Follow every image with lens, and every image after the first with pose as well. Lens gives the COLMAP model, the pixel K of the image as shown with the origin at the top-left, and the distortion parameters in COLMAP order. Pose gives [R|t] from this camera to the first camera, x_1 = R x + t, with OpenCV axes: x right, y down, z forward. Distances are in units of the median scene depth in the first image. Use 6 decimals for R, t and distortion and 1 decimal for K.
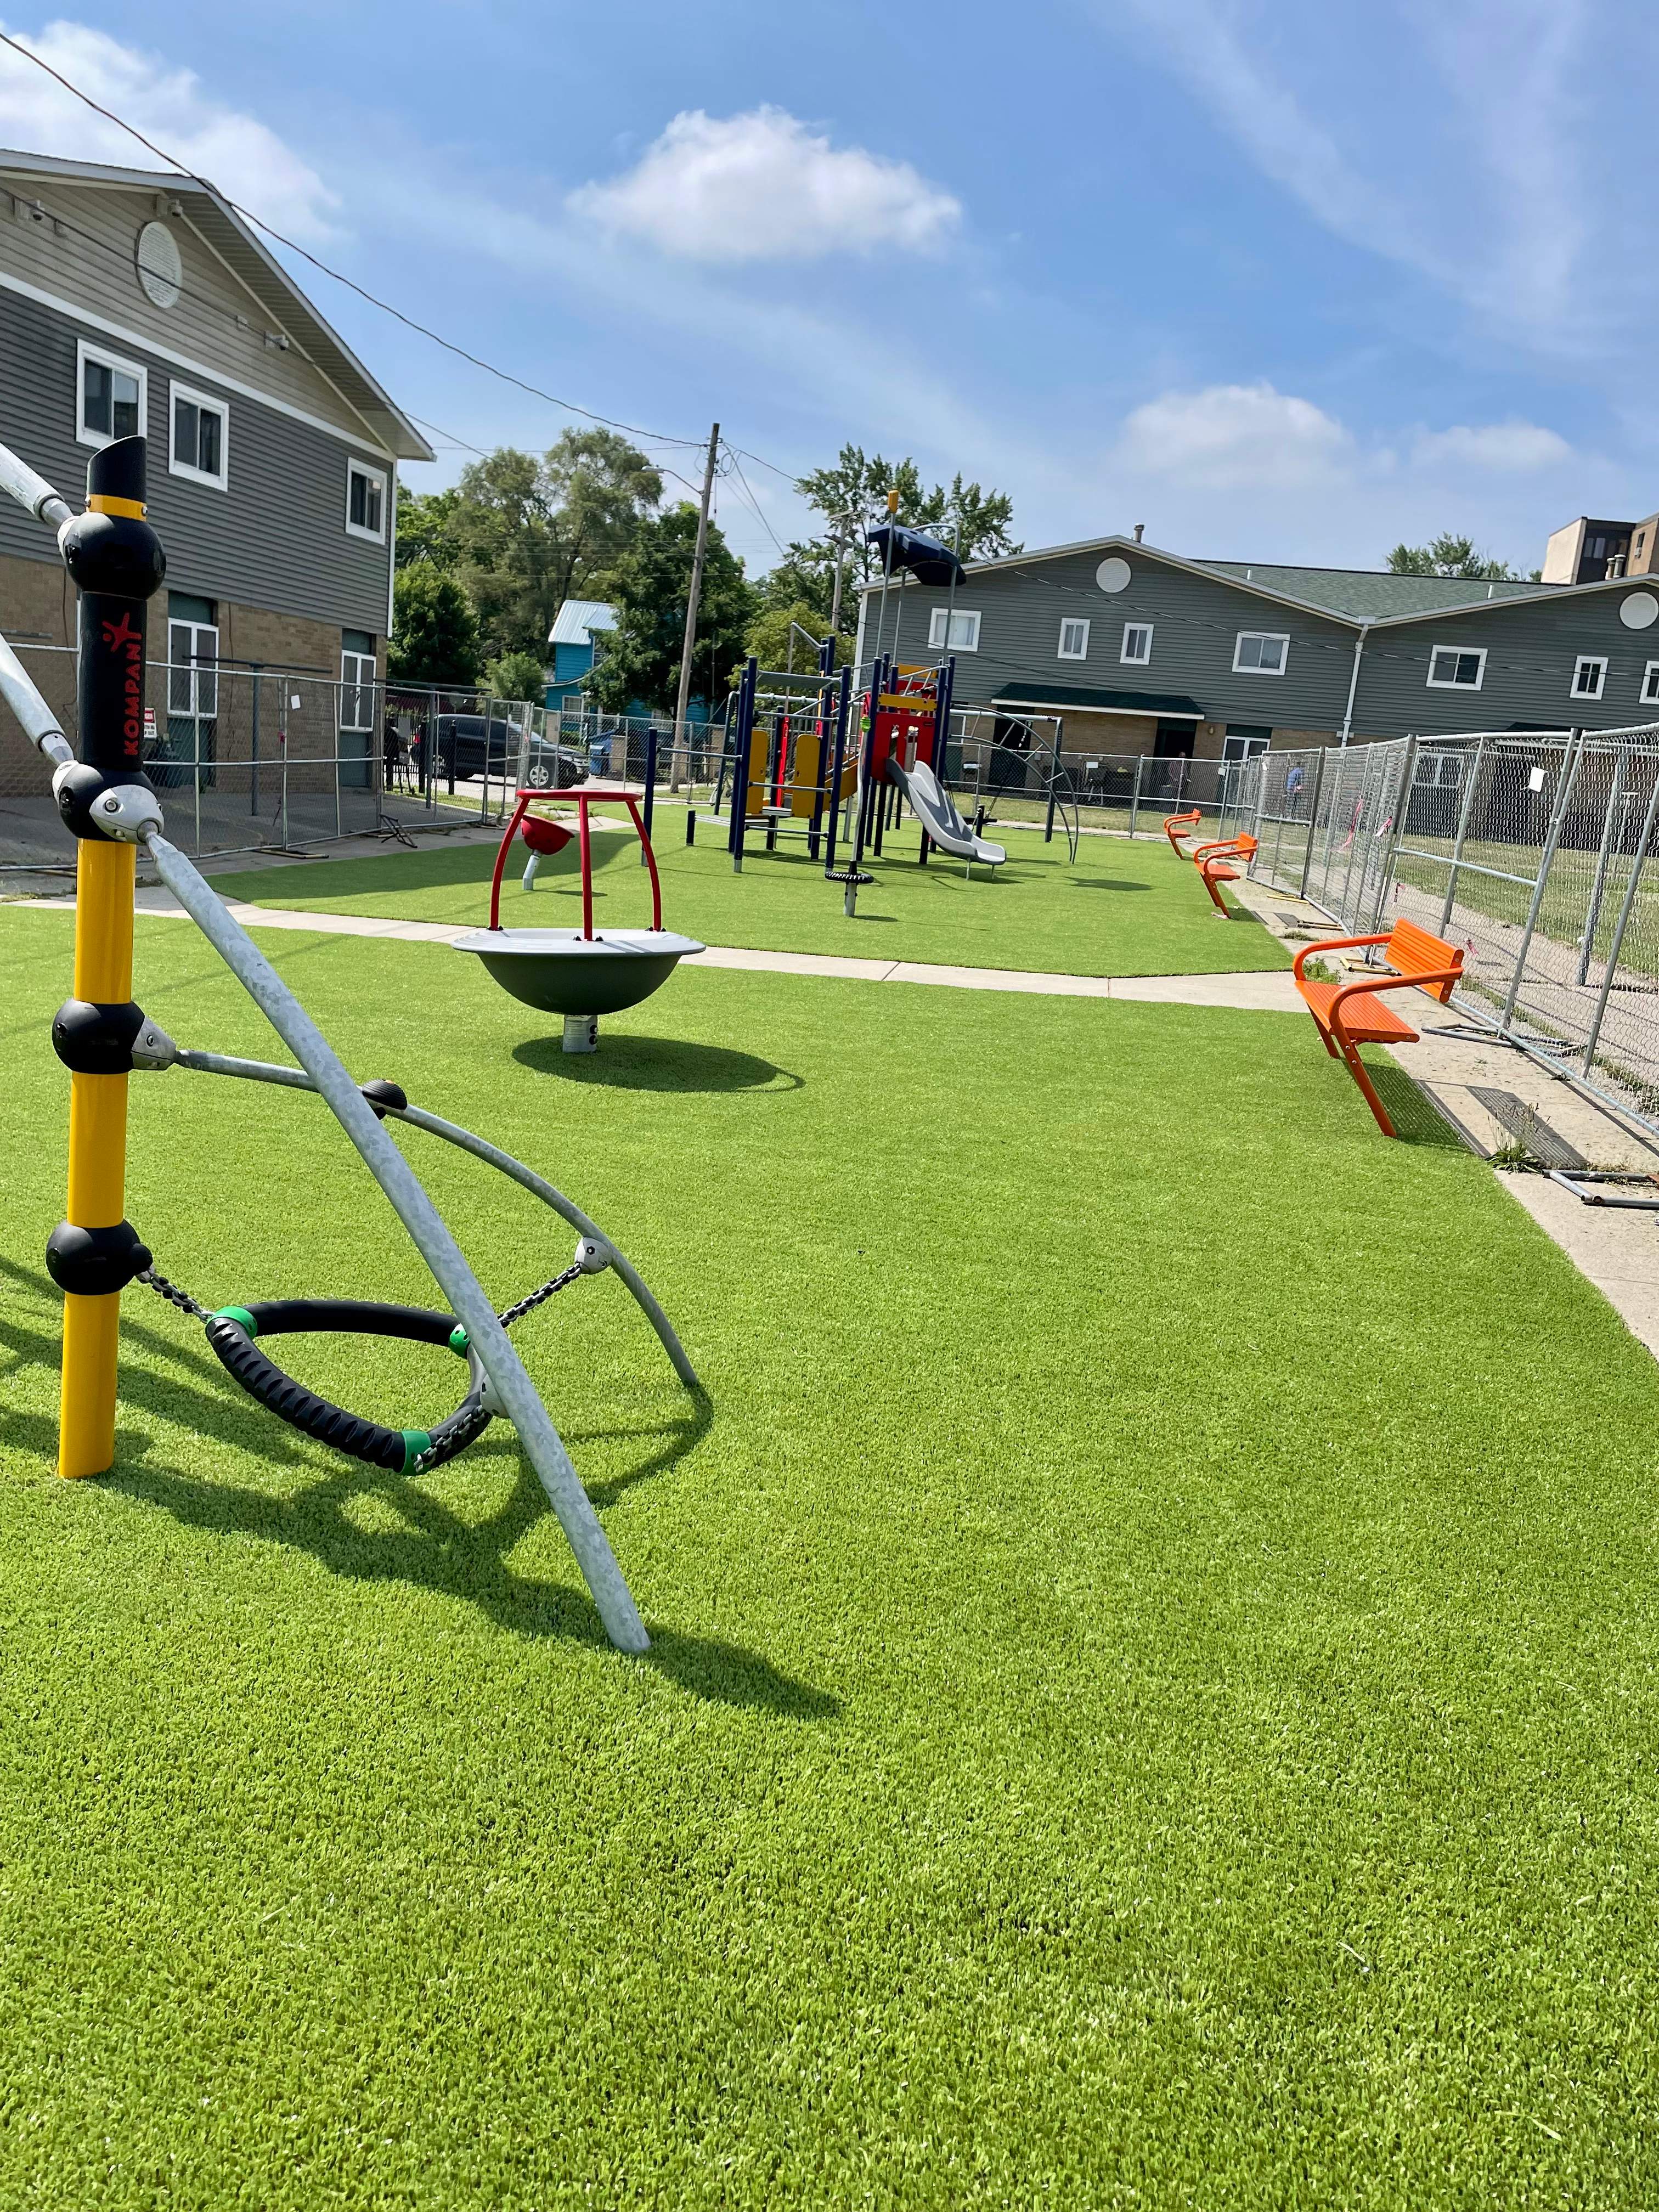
lens RADIAL K [[1728.1, 0, 836.6], [0, 1728.1, 1107.1], [0, 0, 1]] dist [0.035982, -0.044956]
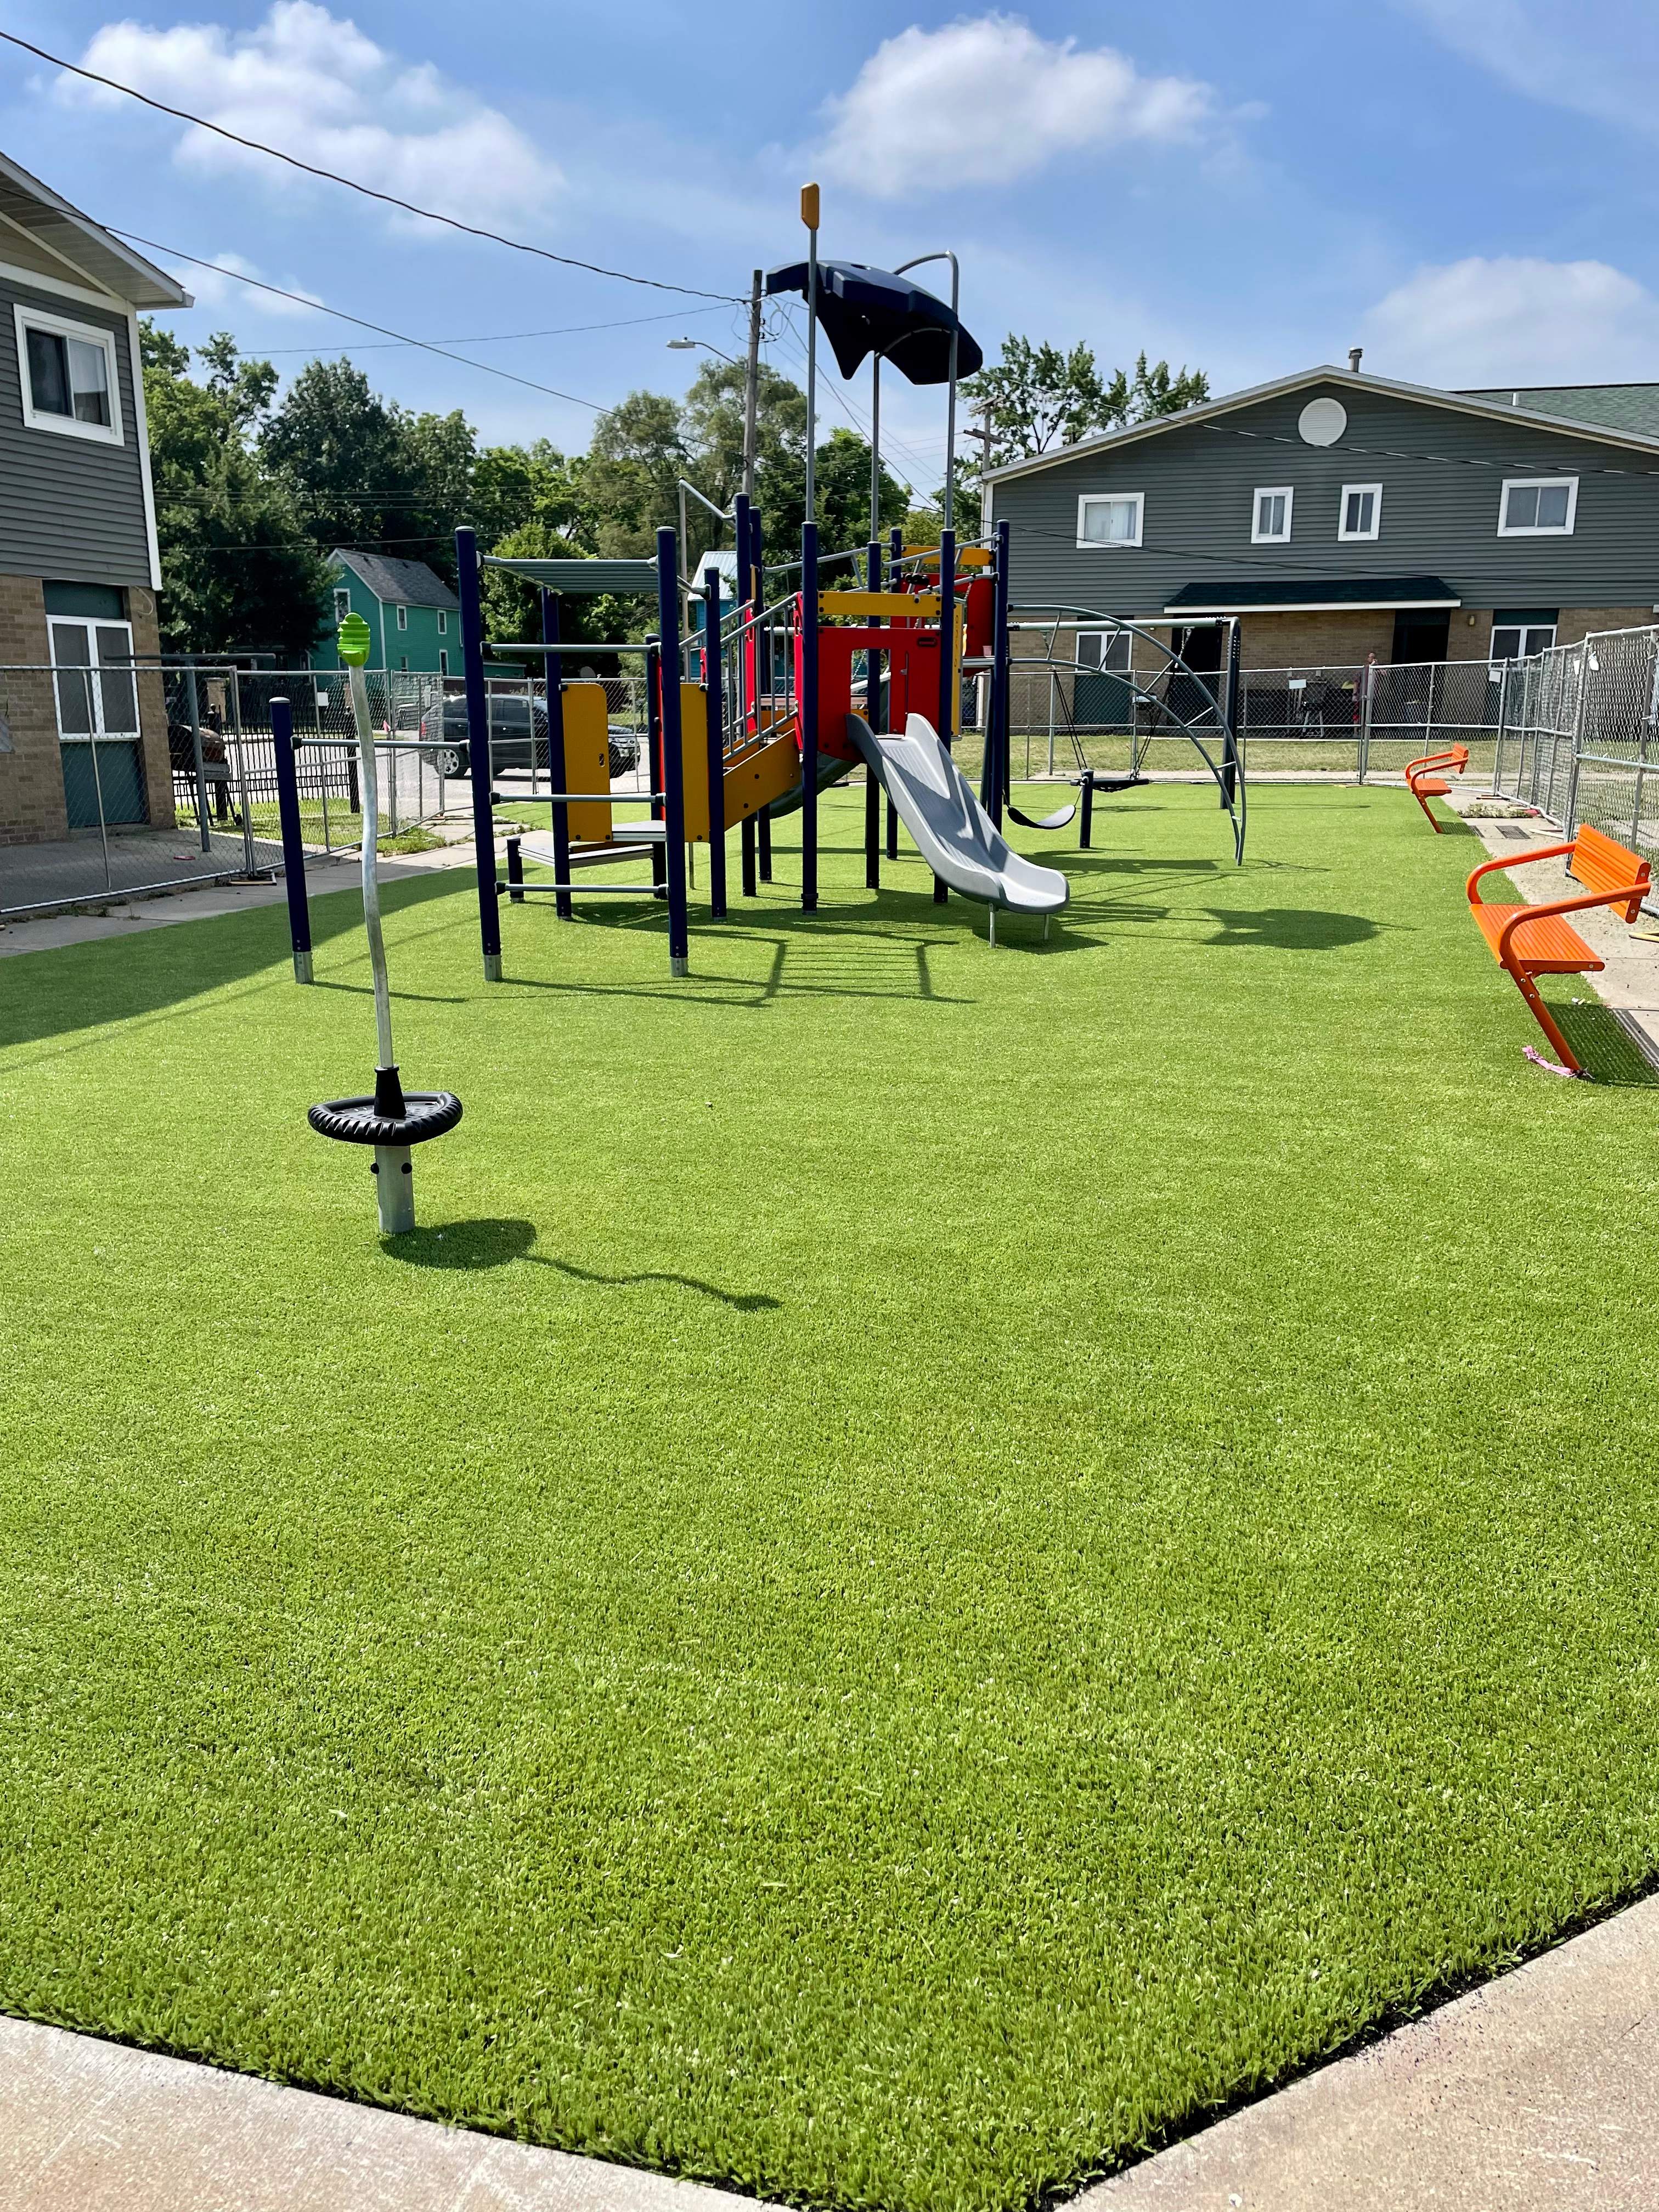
lens RADIAL K [[1715.0, 0, 827.3], [0, 1715.0, 1116.6], [0, 0, 1]] dist [0.008668, -0.001981]
pose [[0.986799, -0.054680, -0.152442, 0.046526], [0.059938, 0.997748, 0.030110, -0.046055], [0.150453, -0.038850, 0.987854, 0.232181]]
